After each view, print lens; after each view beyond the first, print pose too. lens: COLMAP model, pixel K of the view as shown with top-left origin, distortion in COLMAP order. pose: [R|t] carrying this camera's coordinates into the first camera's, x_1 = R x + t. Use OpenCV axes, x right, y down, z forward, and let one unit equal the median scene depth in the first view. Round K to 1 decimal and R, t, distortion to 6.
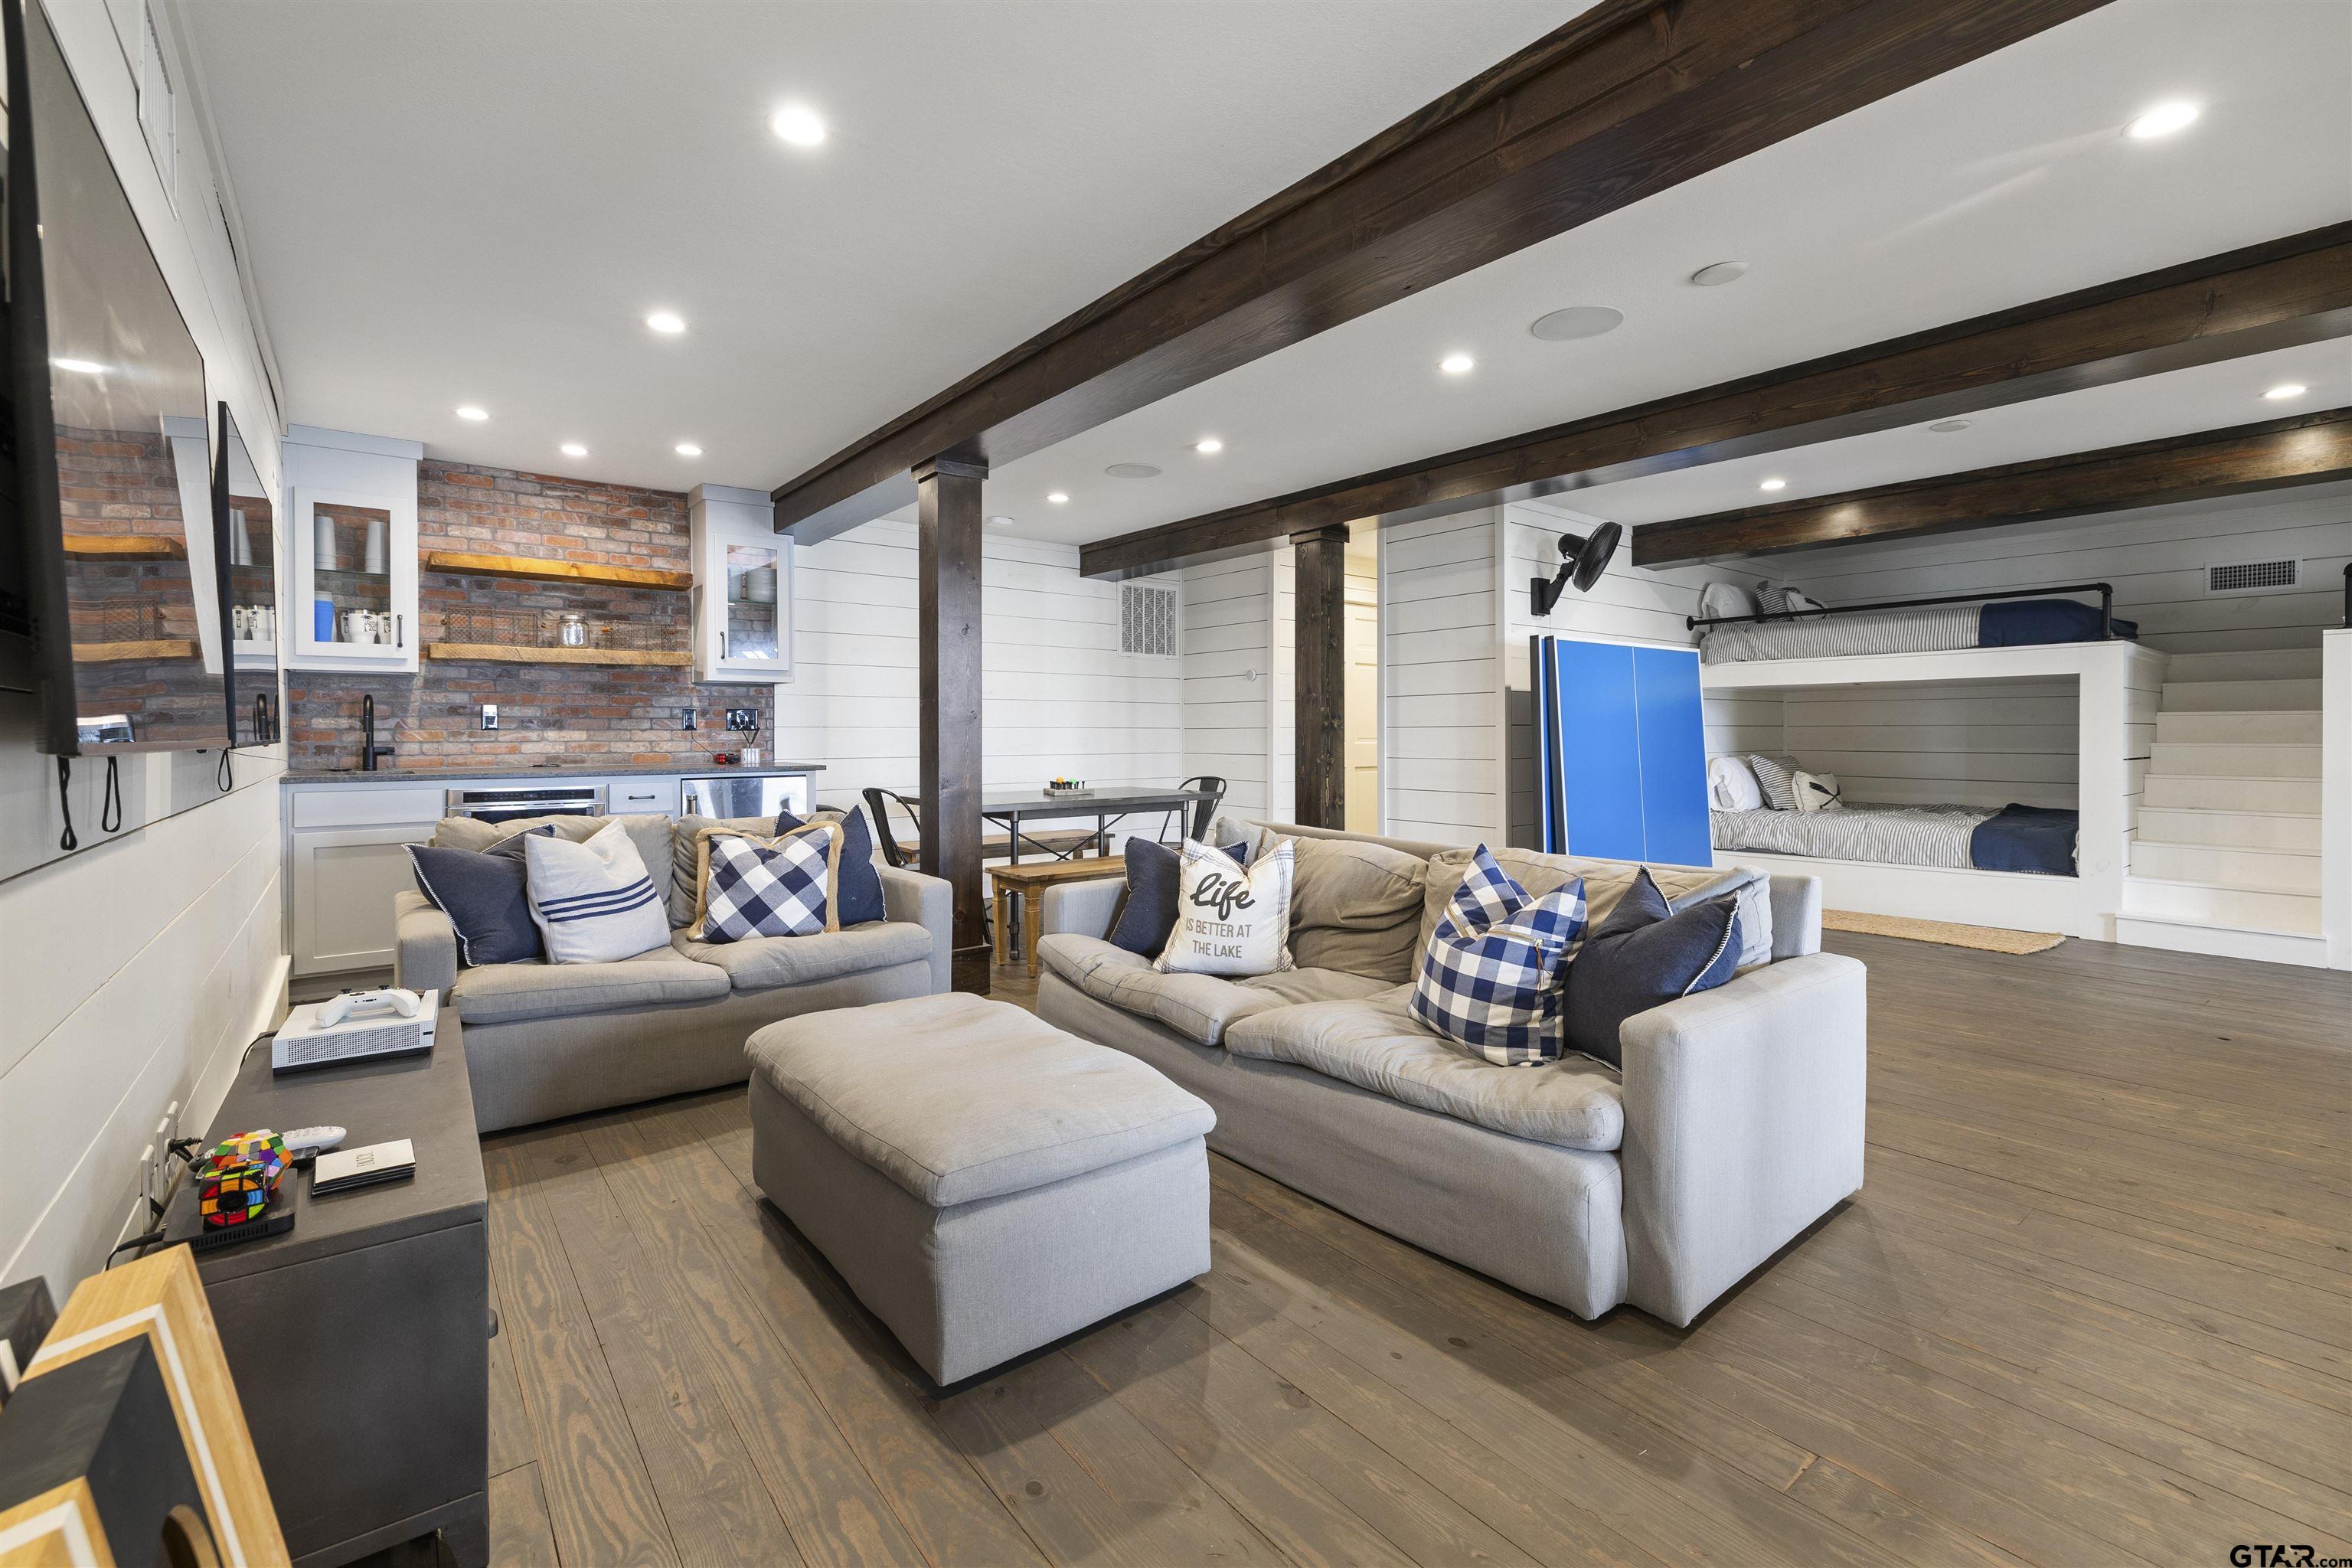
lens RADIAL K [[1014.2, 0, 1190.7], [0, 1014.2, 737.3], [0, 0, 1]] dist [-0.001120, -0.000645]
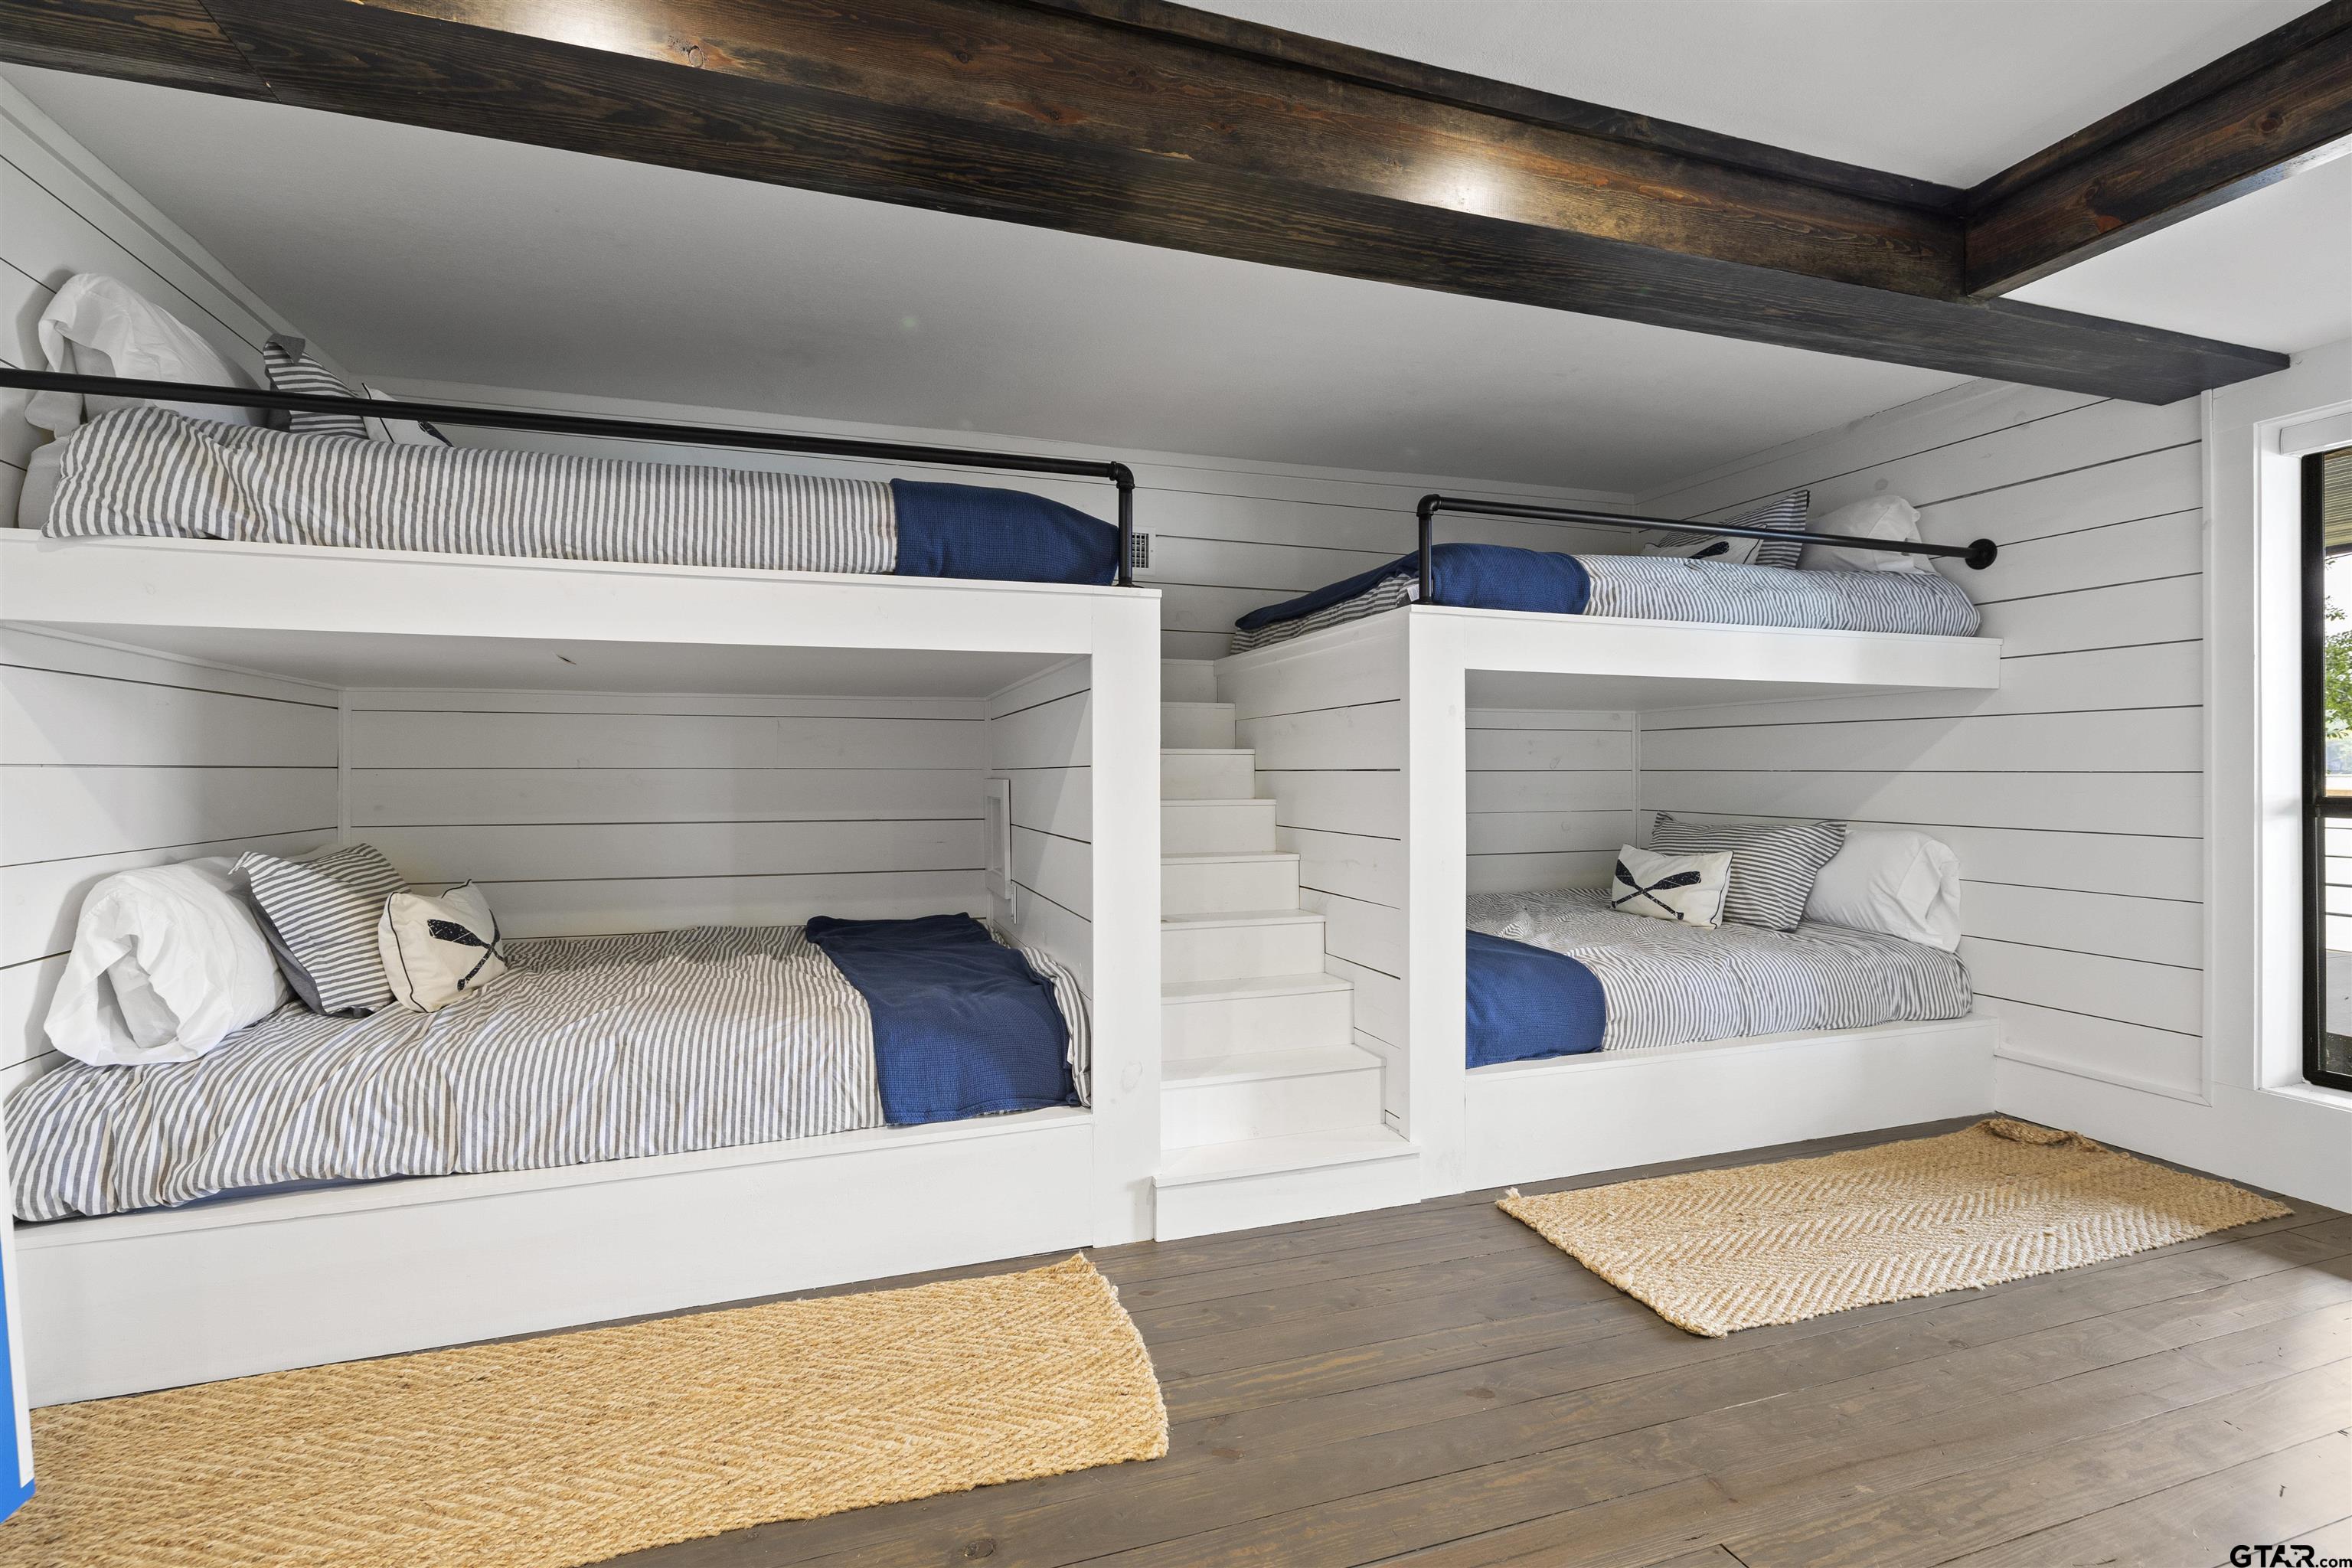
lens RADIAL K [[1076.1, 0, 1188.1], [0, 1076.1, 772.7], [0, 0, 1]] dist [-0.004866, -0.000344]
pose [[0.343024, 0.005093, 0.939313, 0.365810], [0.003411, 0.999972, -0.006667, -0.006245], [-0.939320, 0.005491, 0.342997, 0.654999]]
